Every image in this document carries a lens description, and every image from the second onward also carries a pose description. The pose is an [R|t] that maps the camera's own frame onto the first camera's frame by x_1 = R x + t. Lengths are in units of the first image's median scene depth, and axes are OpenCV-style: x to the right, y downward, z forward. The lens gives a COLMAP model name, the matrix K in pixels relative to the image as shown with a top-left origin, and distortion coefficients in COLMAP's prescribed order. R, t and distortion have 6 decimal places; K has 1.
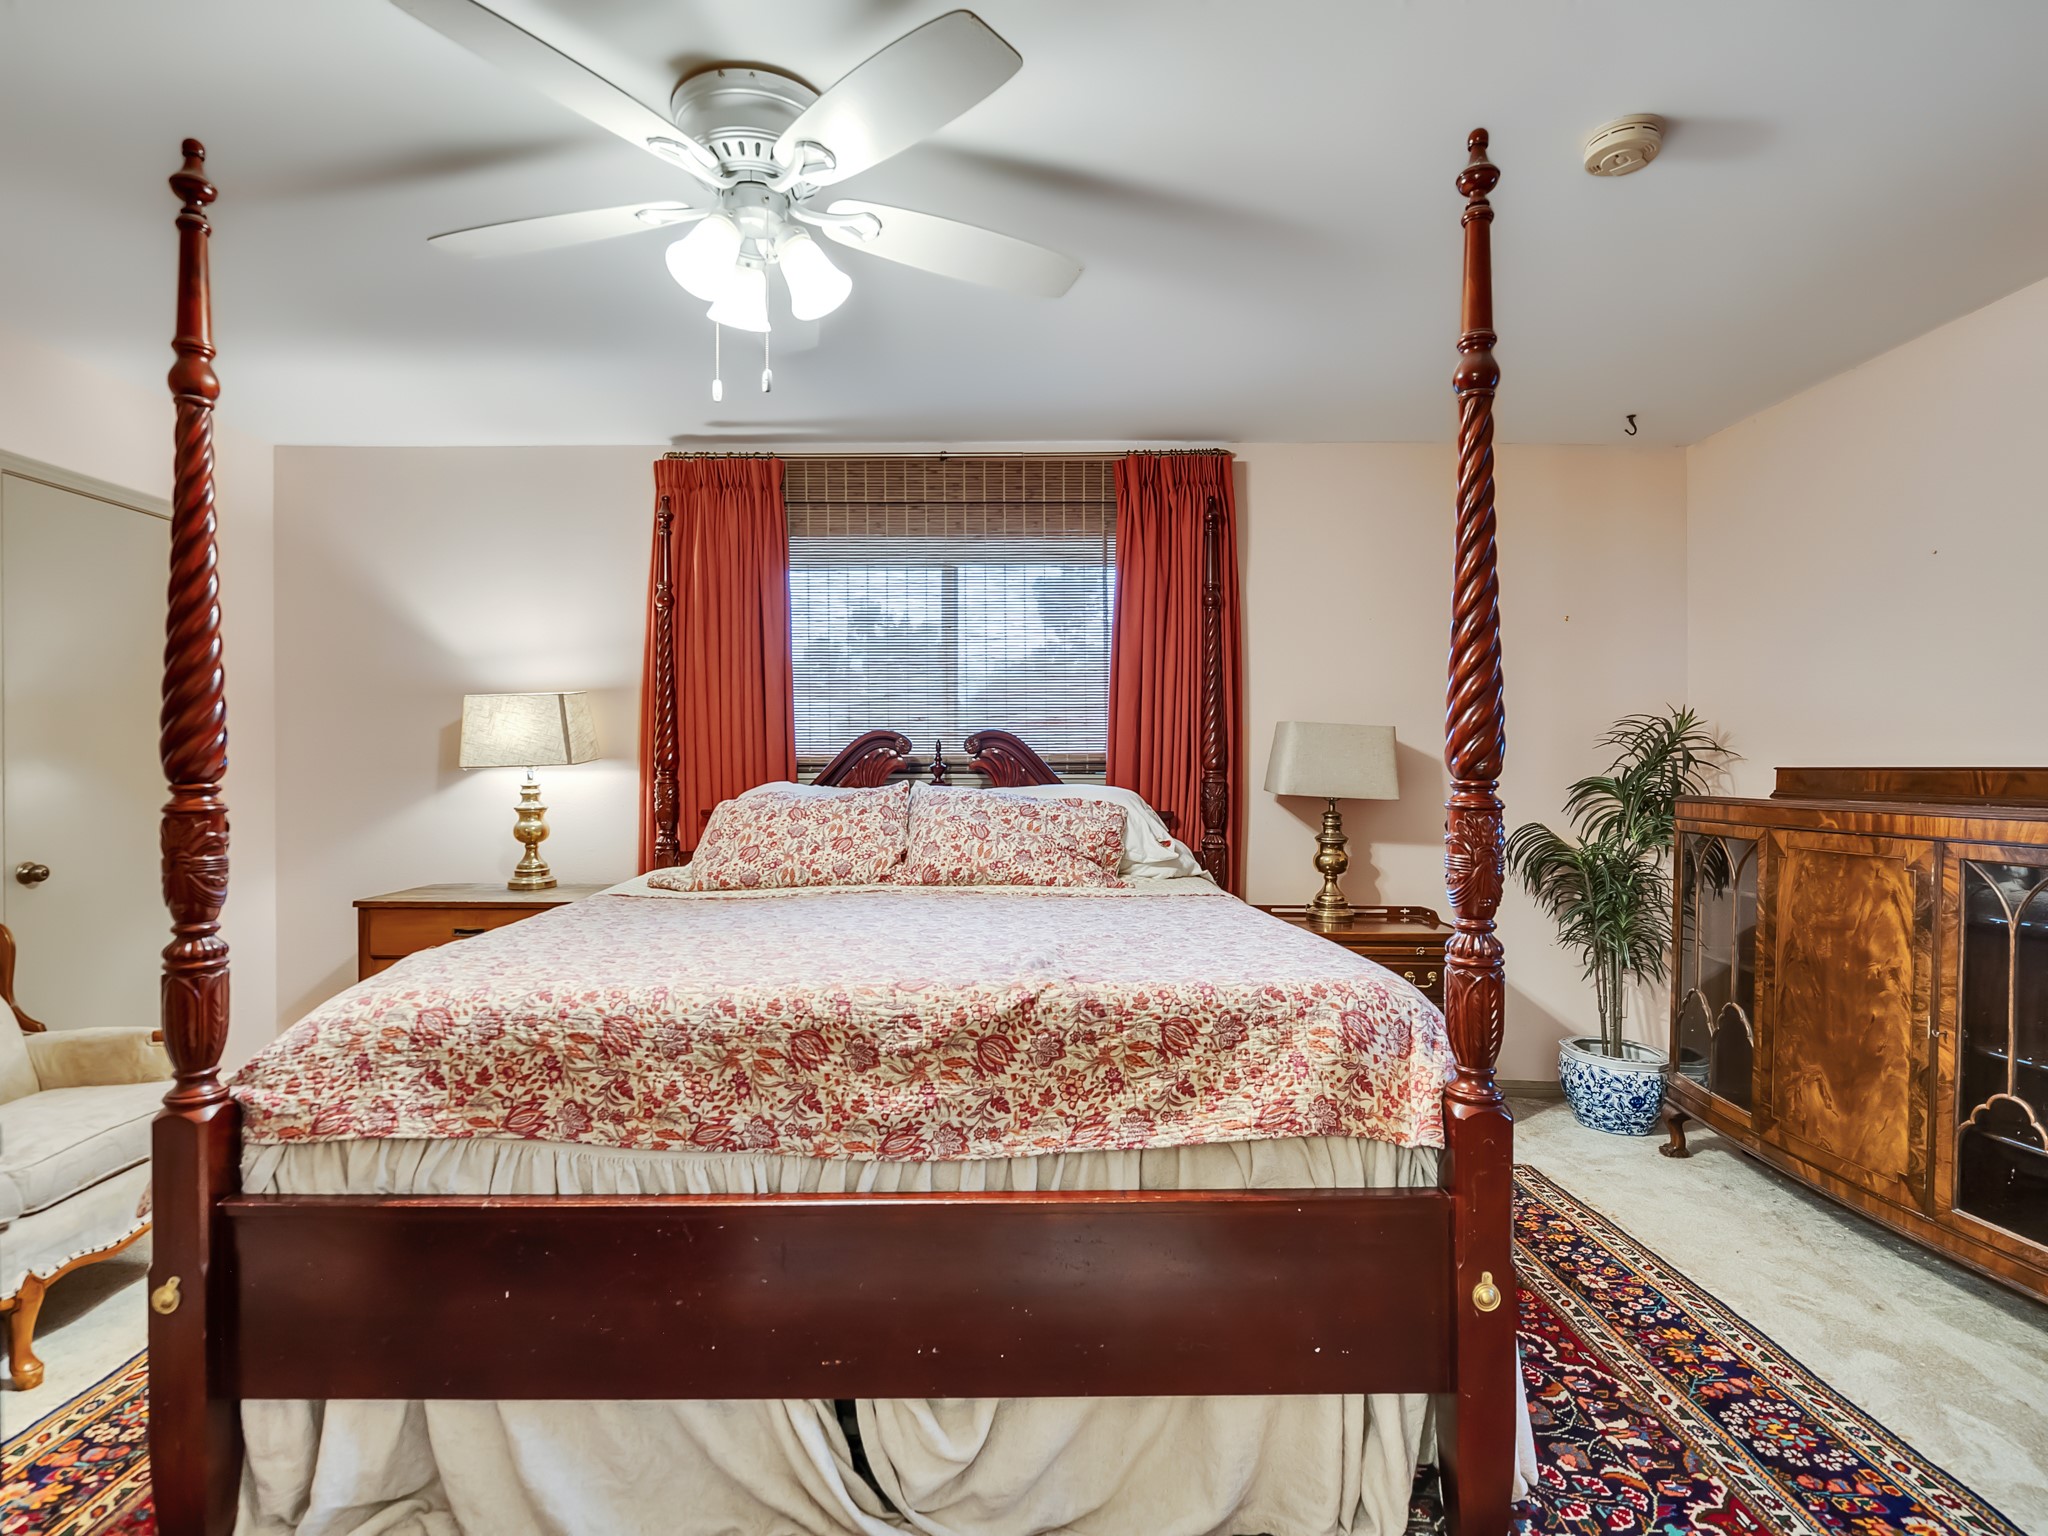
lens RADIAL K [[1051.3, 0, 1019.4], [0, 1051.3, 771.1], [0, 0, 1]] dist [-0.002305, 0.002463]
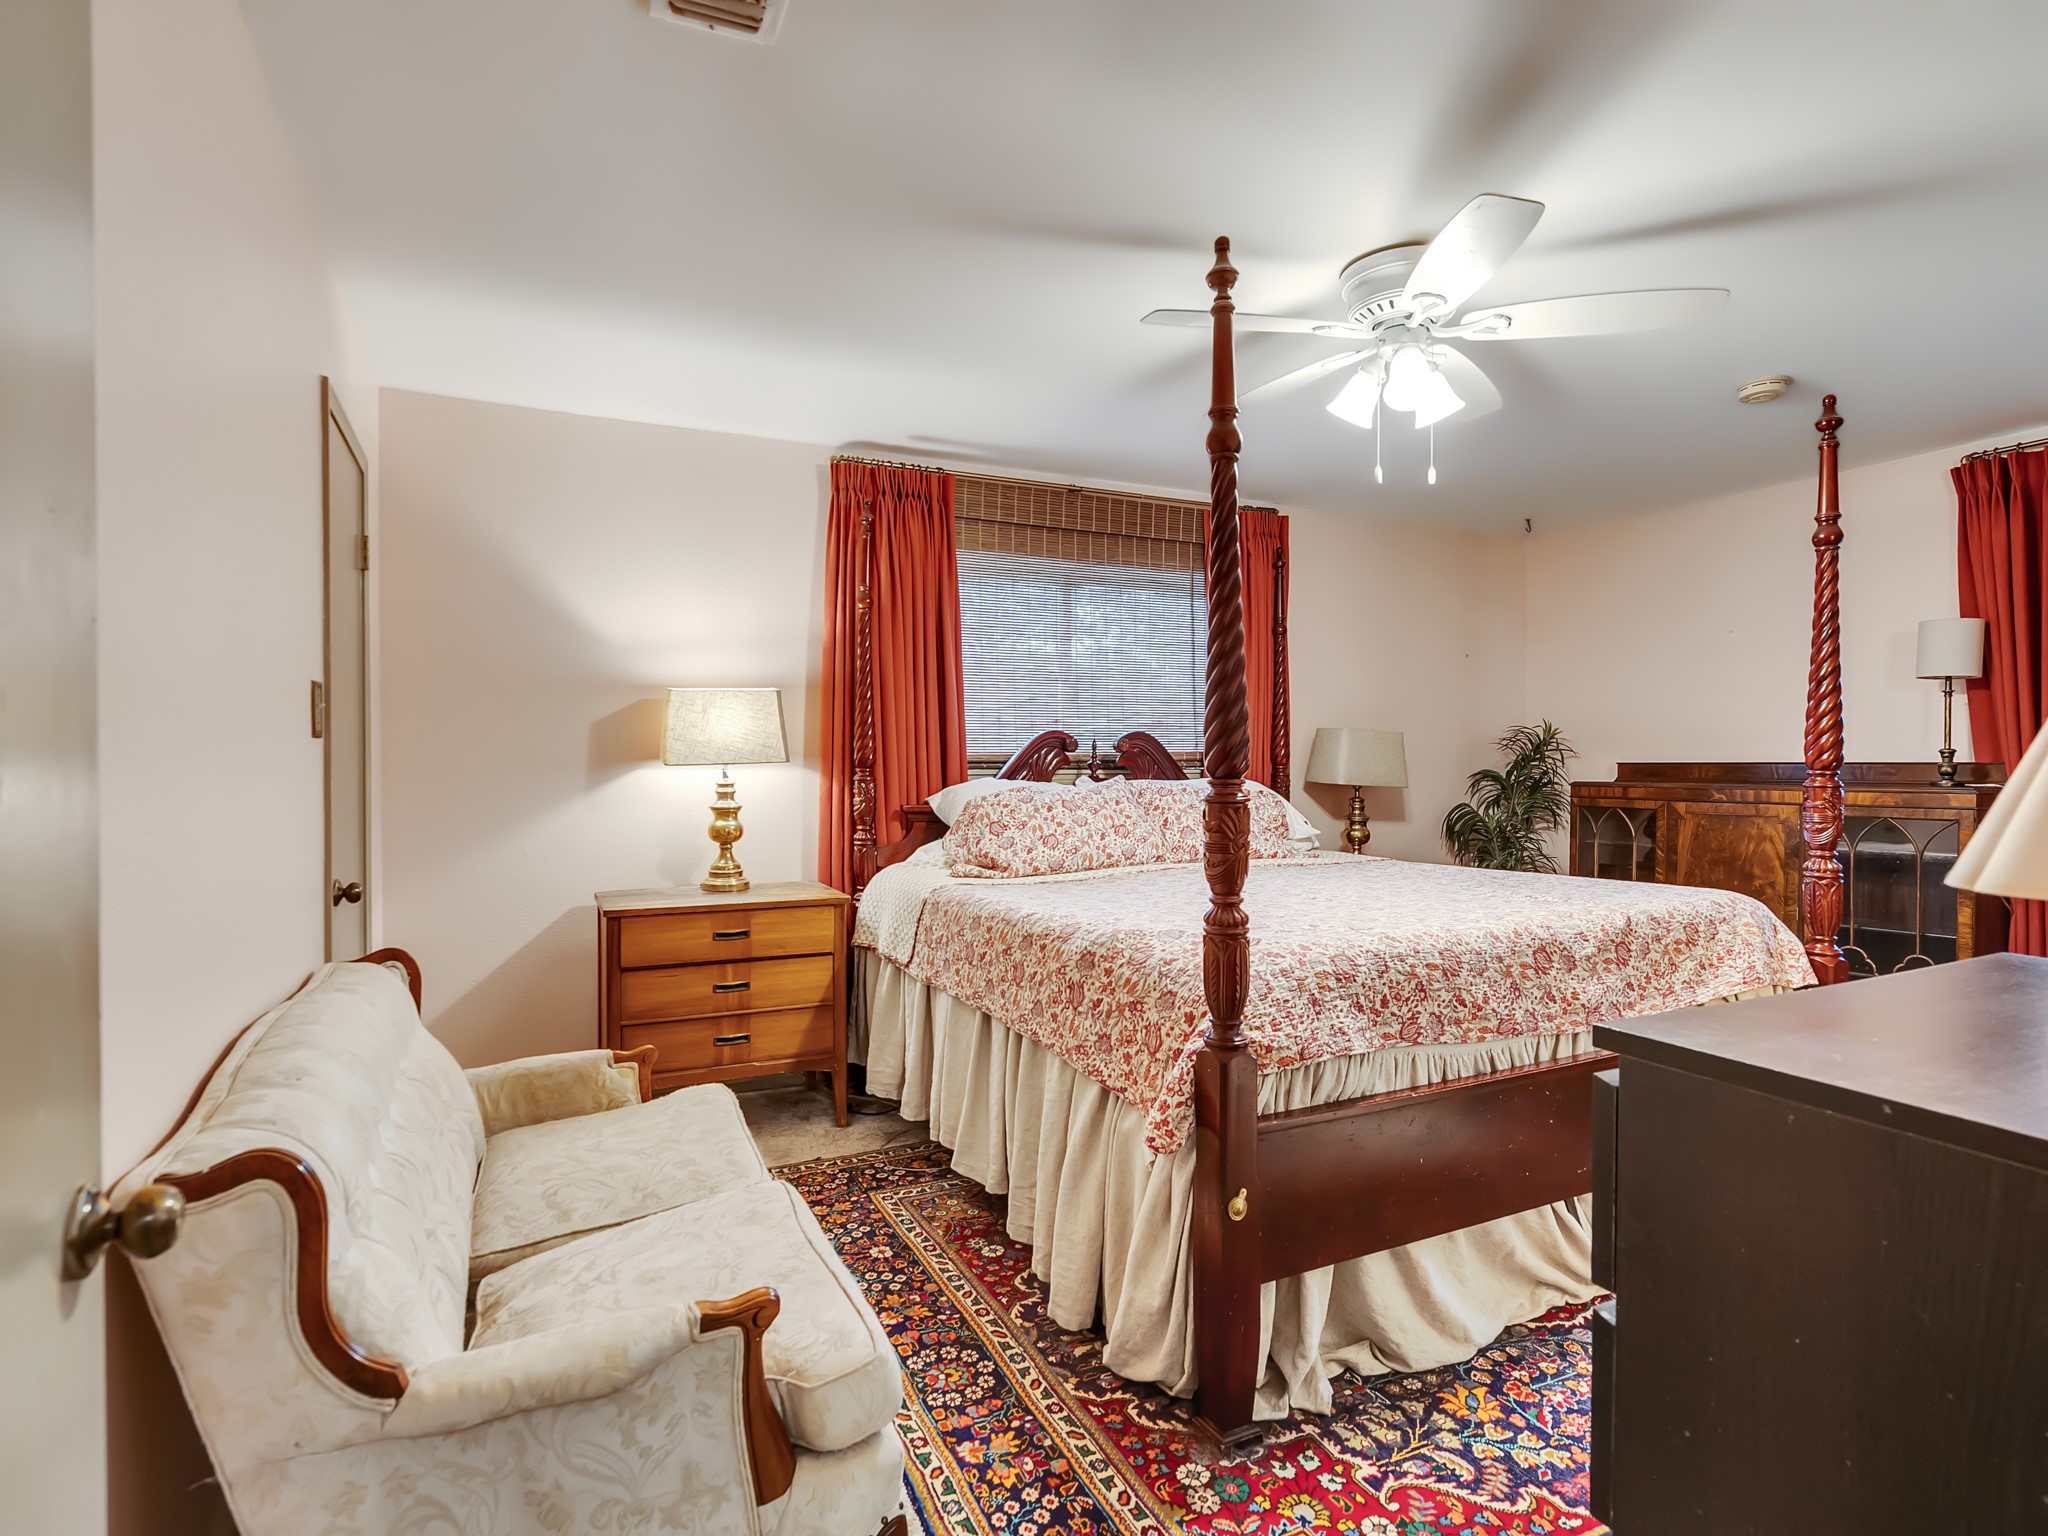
lens RADIAL K [[1051.3, 0, 1006.1], [0, 1051.3, 766.9], [0, 0, 1]] dist [-0.002305, 0.002463]
pose [[0.898781, -0.003671, 0.438382, -0.922968], [0.003781, 0.999993, 0.000624, -0.001782], [-0.438381, 0.001097, 0.898789, 0.021680]]
